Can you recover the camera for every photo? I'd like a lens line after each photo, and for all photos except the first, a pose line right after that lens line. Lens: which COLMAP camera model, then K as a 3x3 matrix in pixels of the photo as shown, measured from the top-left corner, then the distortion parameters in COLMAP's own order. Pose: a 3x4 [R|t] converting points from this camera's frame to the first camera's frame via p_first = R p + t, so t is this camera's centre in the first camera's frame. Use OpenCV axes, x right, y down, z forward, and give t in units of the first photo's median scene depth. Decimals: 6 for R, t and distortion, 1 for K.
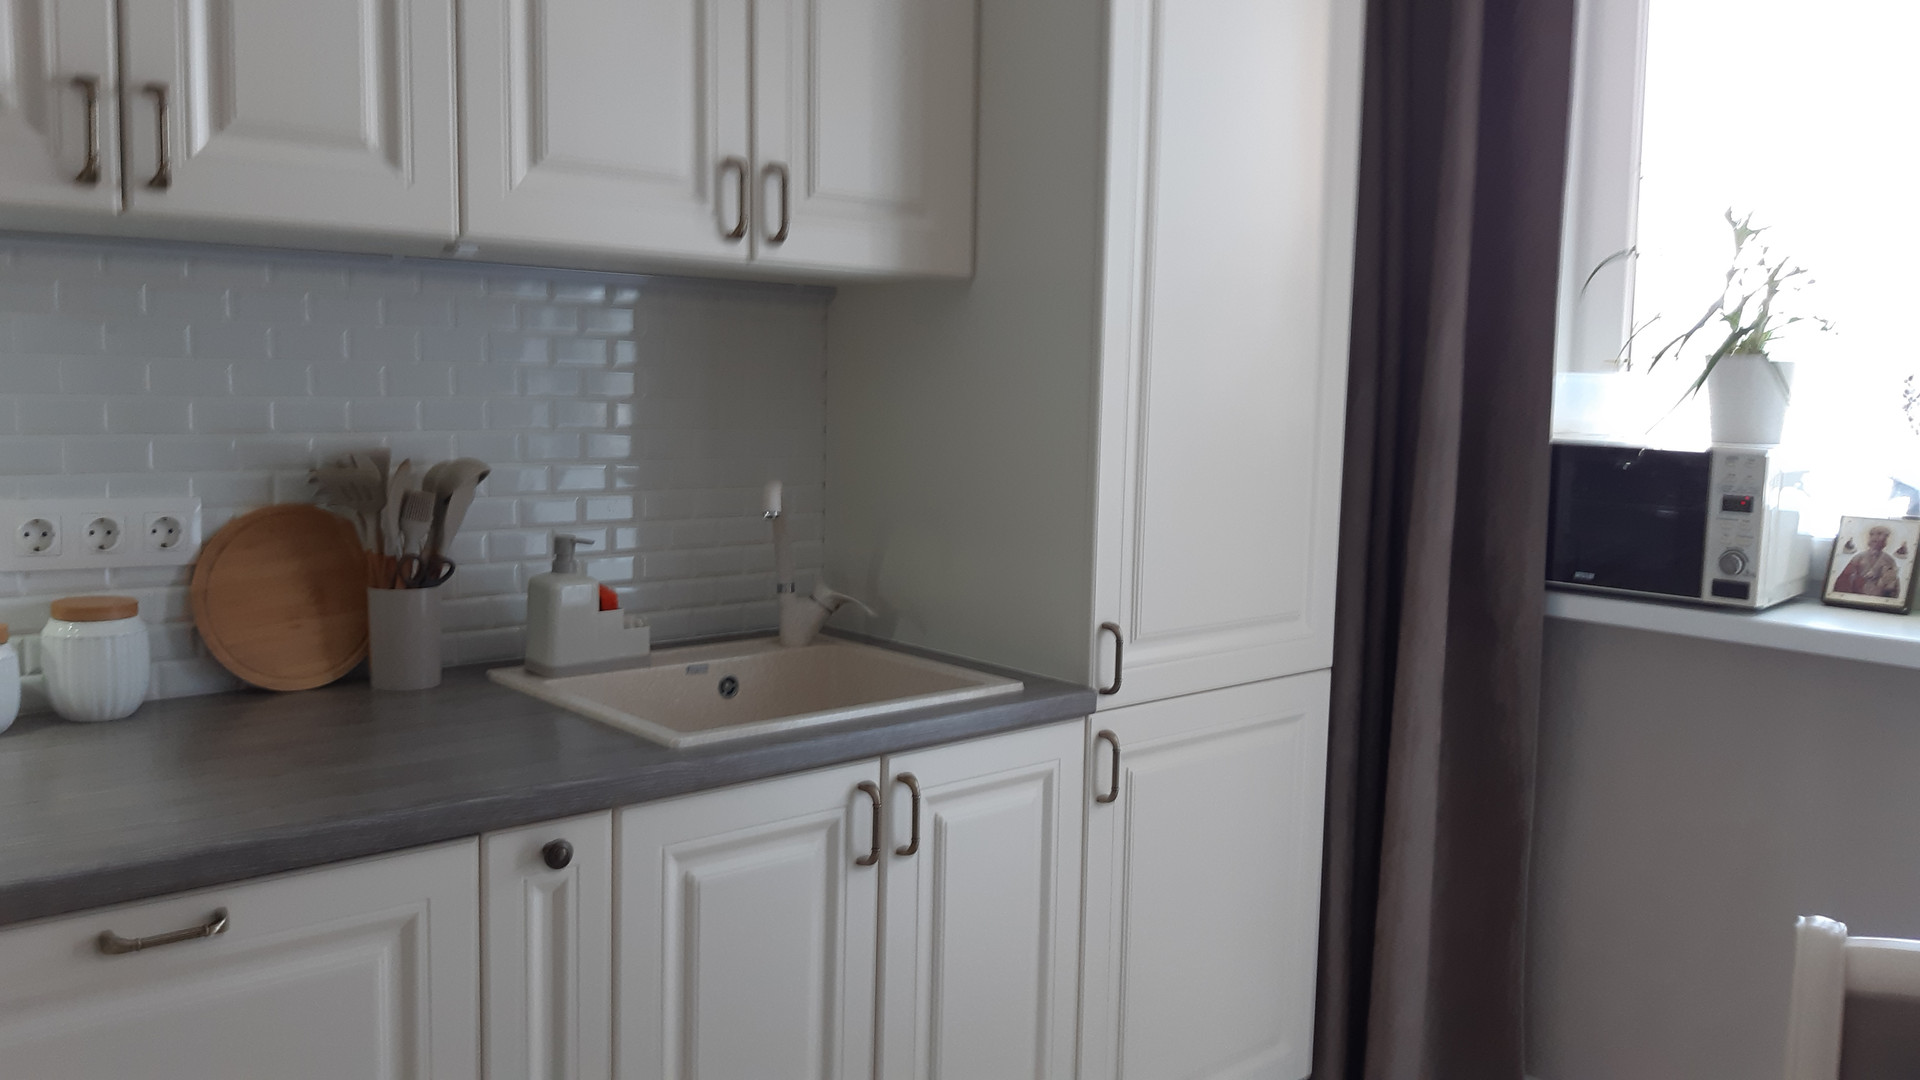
lens RADIAL K [[1528.1, 0, 944.7], [0, 1528.1, 501.0], [0, 0, 1]] dist [0.051217, -0.097799]
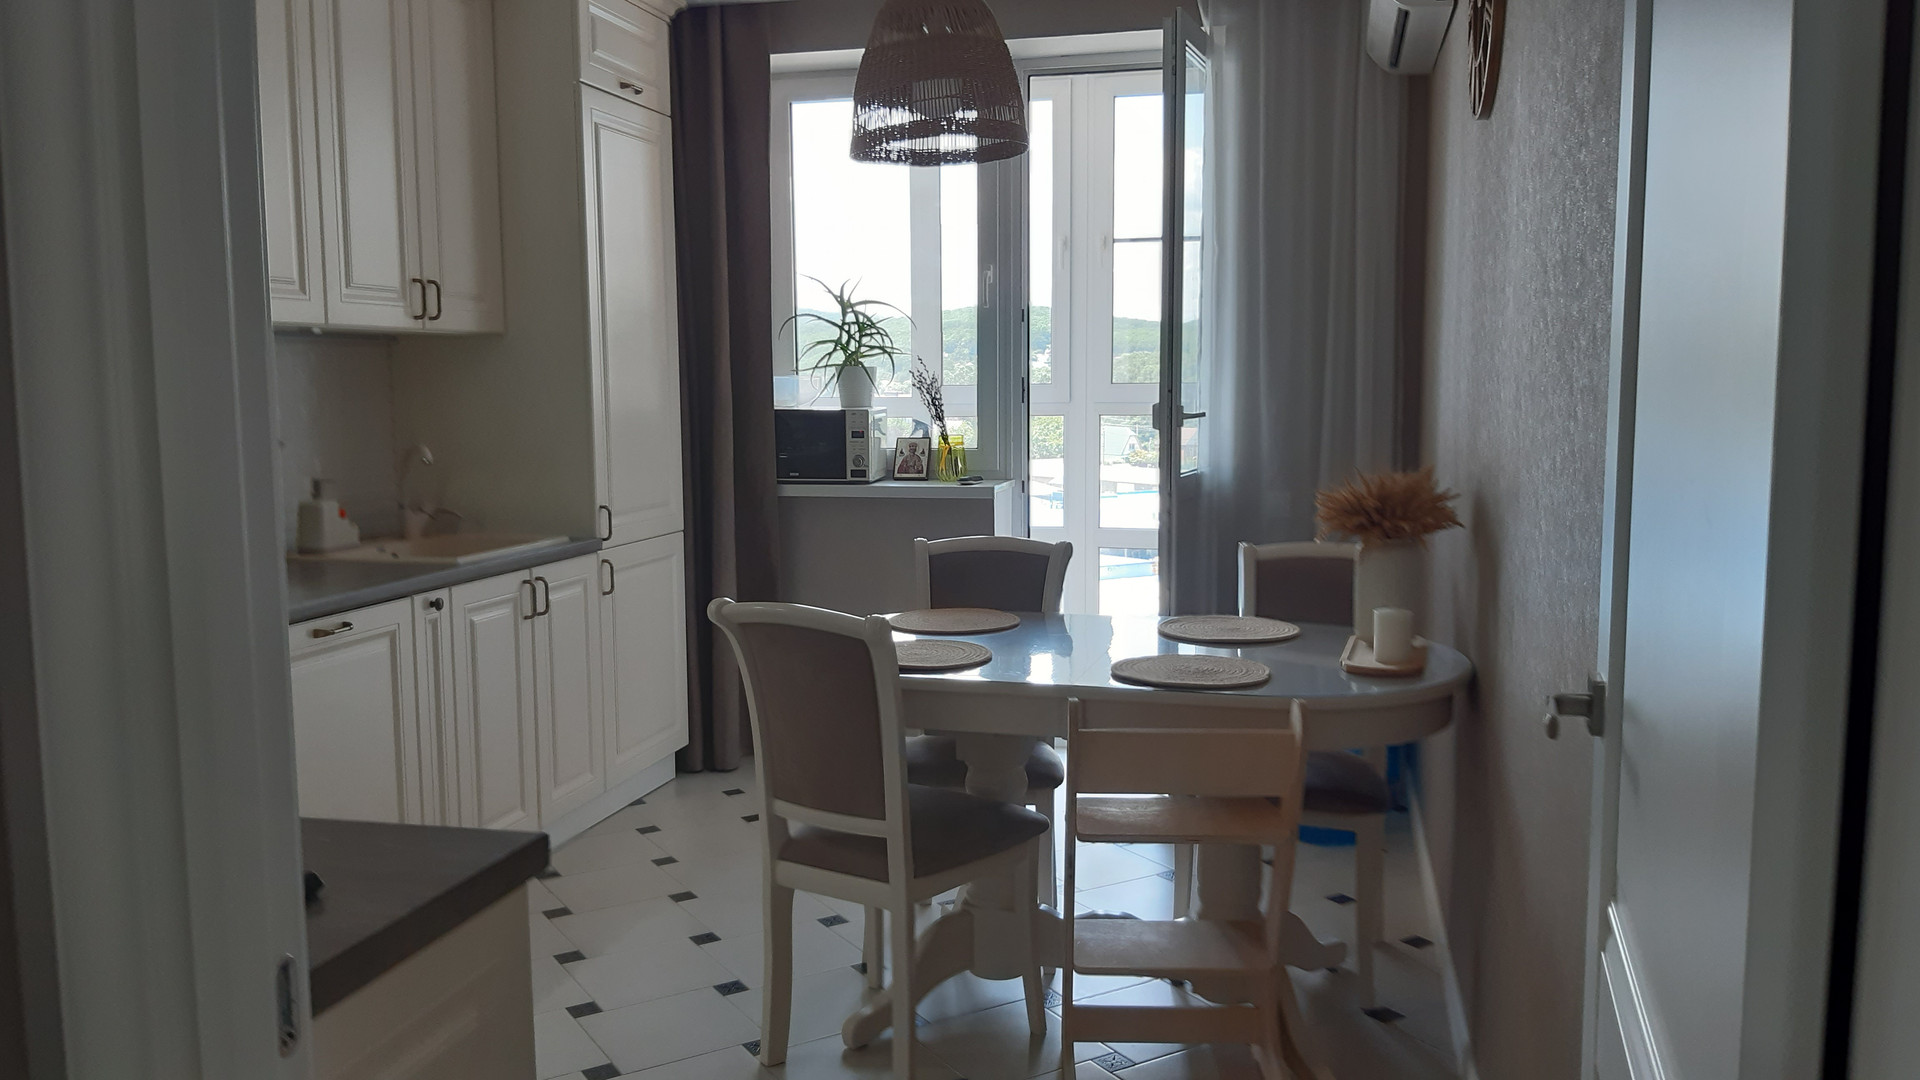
lens RADIAL K [[1528.1, 0, 964.5], [0, 1528.1, 559.1], [0, 0, 1]] dist [0.051217, -0.097799]
pose [[0.819185, -0.095124, 0.565586, -0.631027], [0.075398, 0.995453, 0.058216, 0.066316], [-0.568552, -0.005046, 0.822632, -0.908649]]
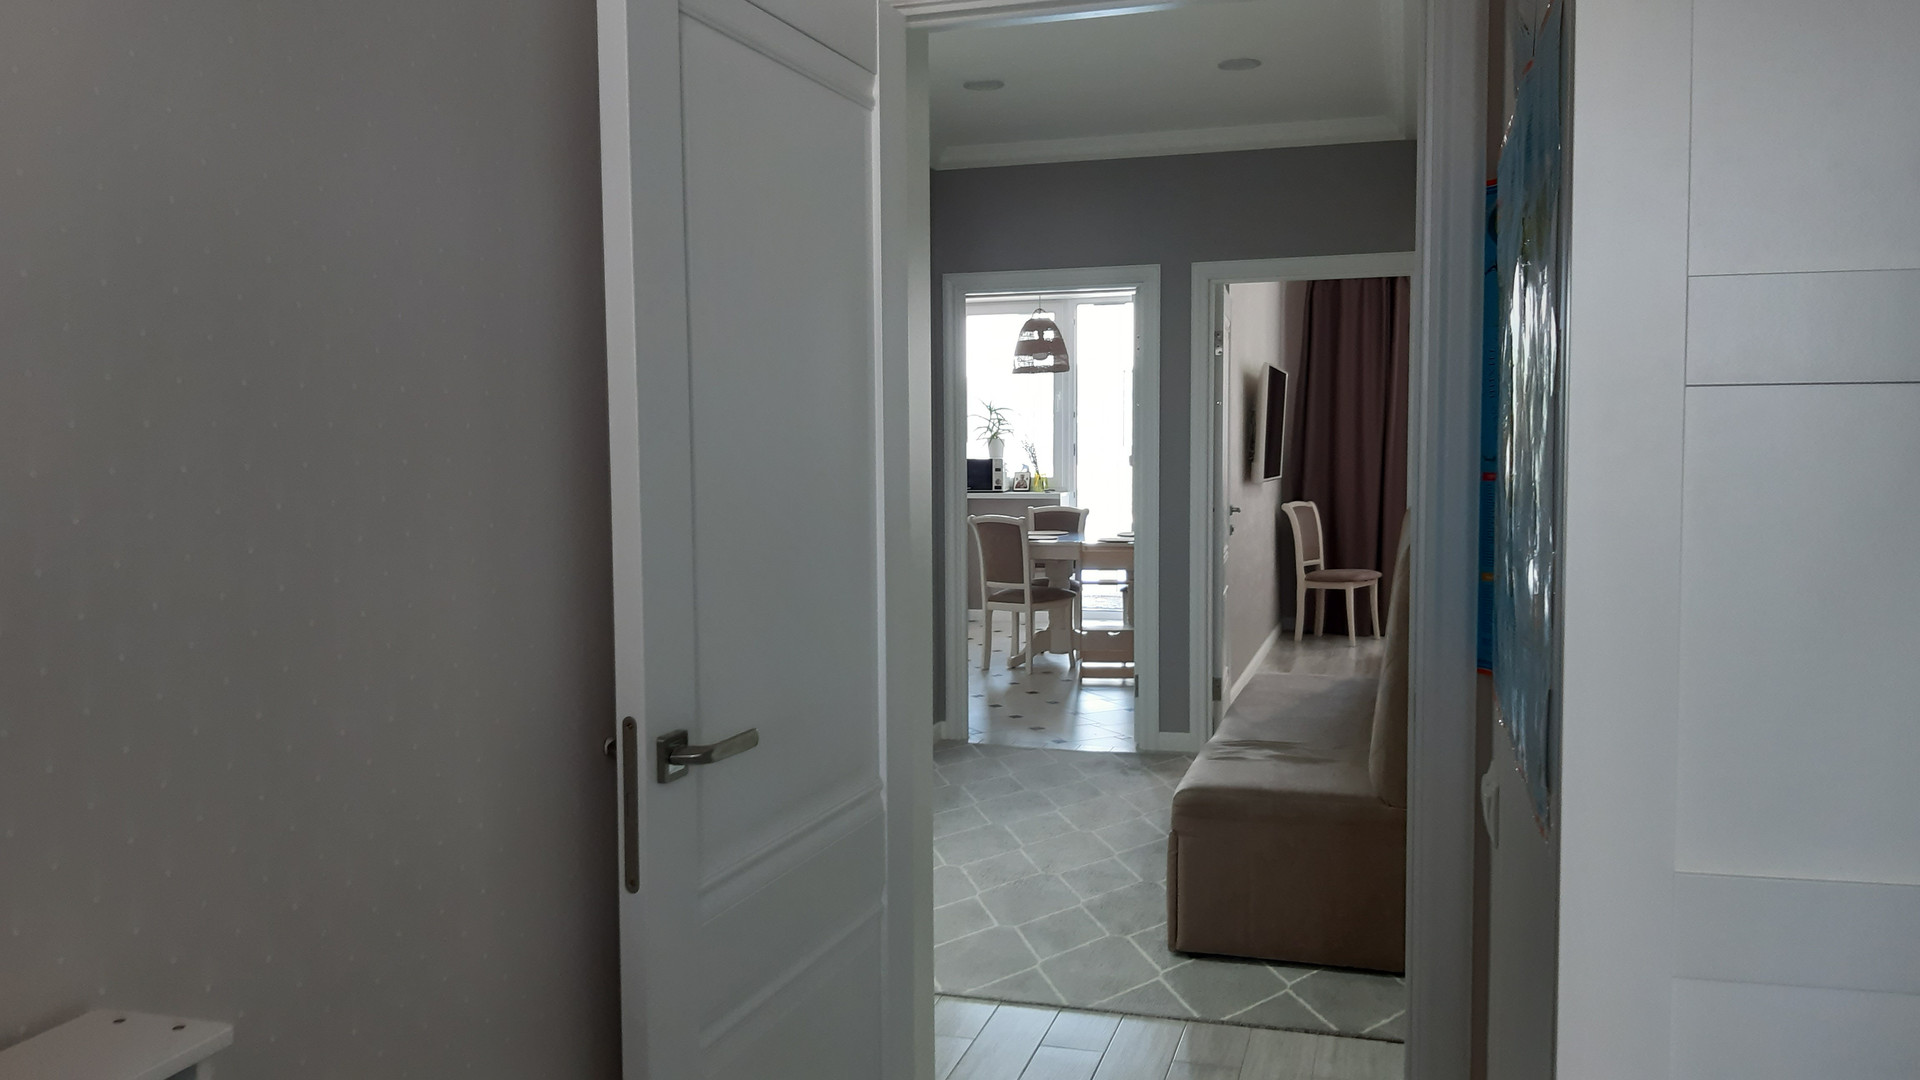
lens RADIAL K [[1442.9, 0, 961.1], [0, 1442.9, 540.8], [0, 0, 1]] dist [-0.000826, -0.000032]
pose [[0.848801, -0.064704, 0.524739, -2.028491], [0.070939, 0.997447, 0.008243, 0.184424], [-0.523933, 0.030228, 0.851223, -2.859532]]
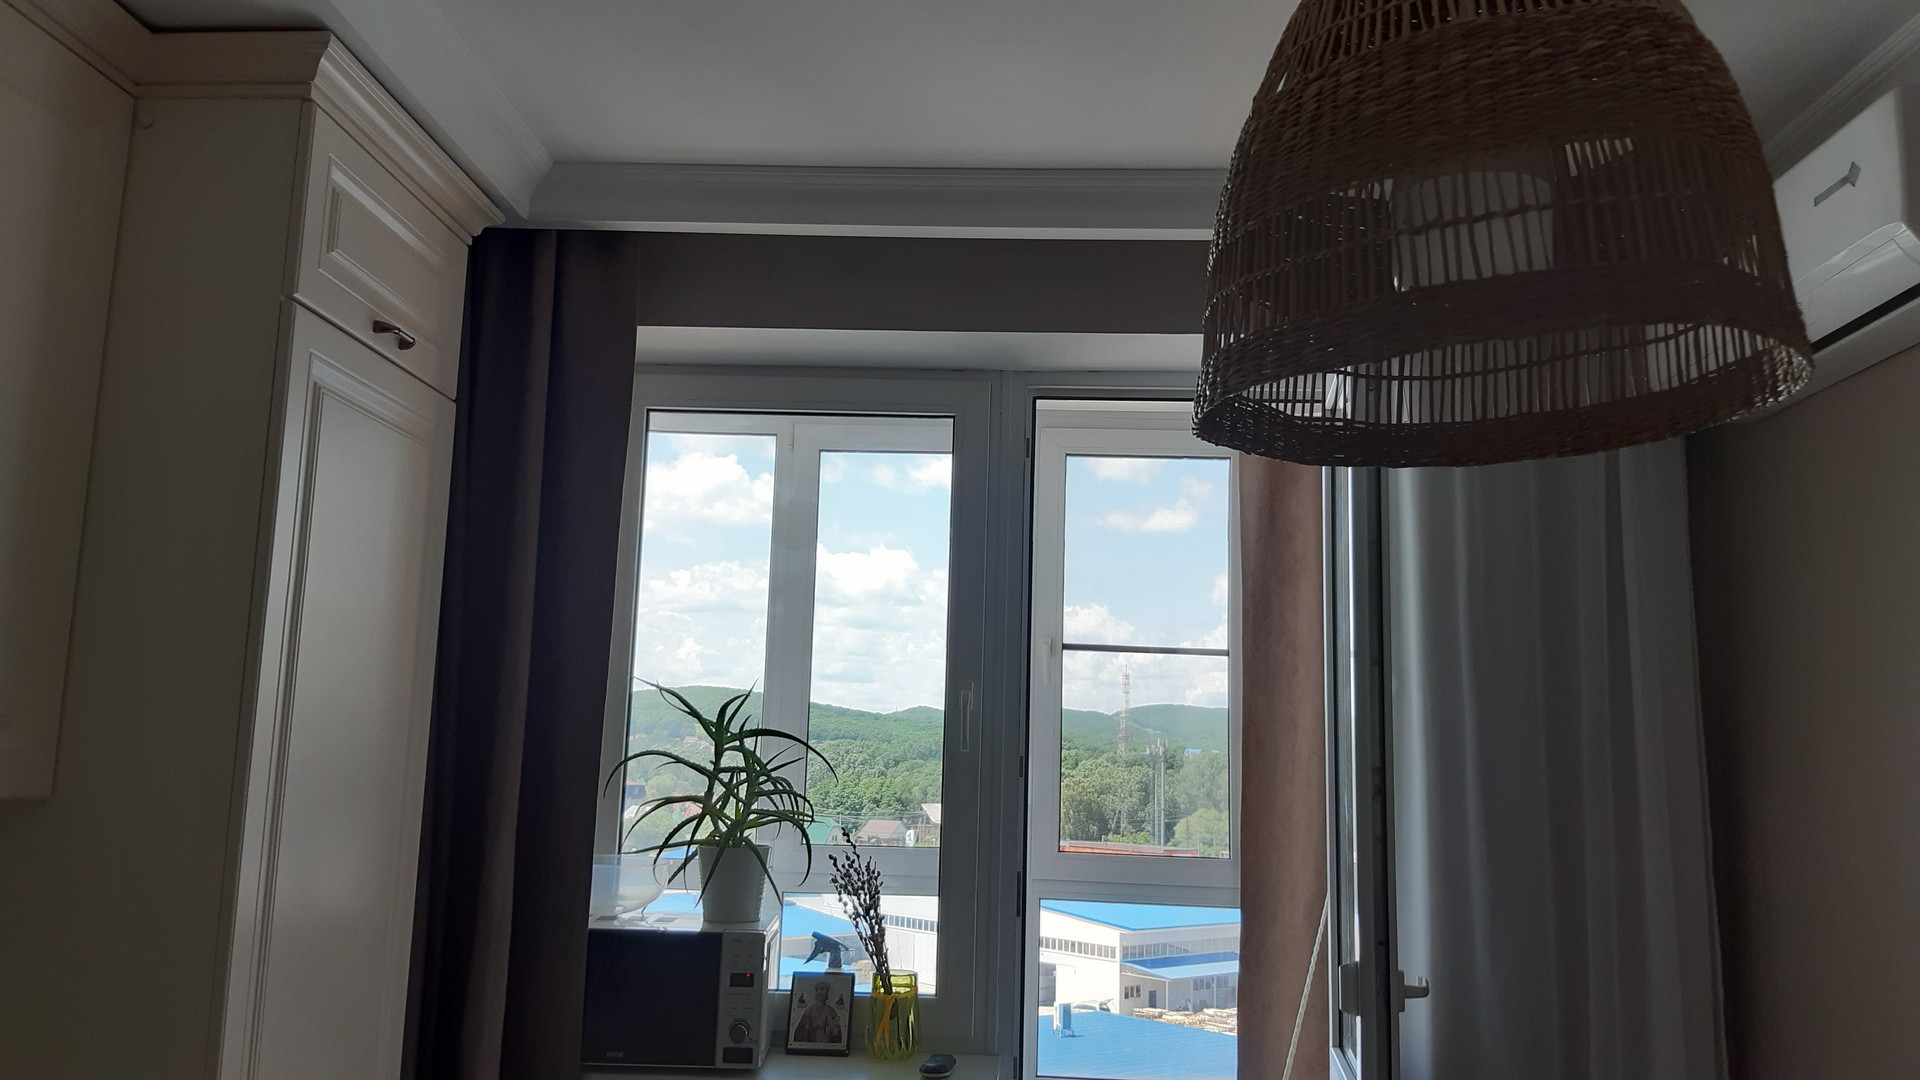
lens RADIAL K [[1528.1, 0, 973.1], [0, 1528.1, 508.2], [0, 0, 1]] dist [0.051217, -0.097799]
pose [[0.691355, 0.117977, 0.712818, -0.262721], [0.051708, 0.975970, -0.211682, -0.097187], [-0.720663, 0.183206, 0.668641, 0.010961]]
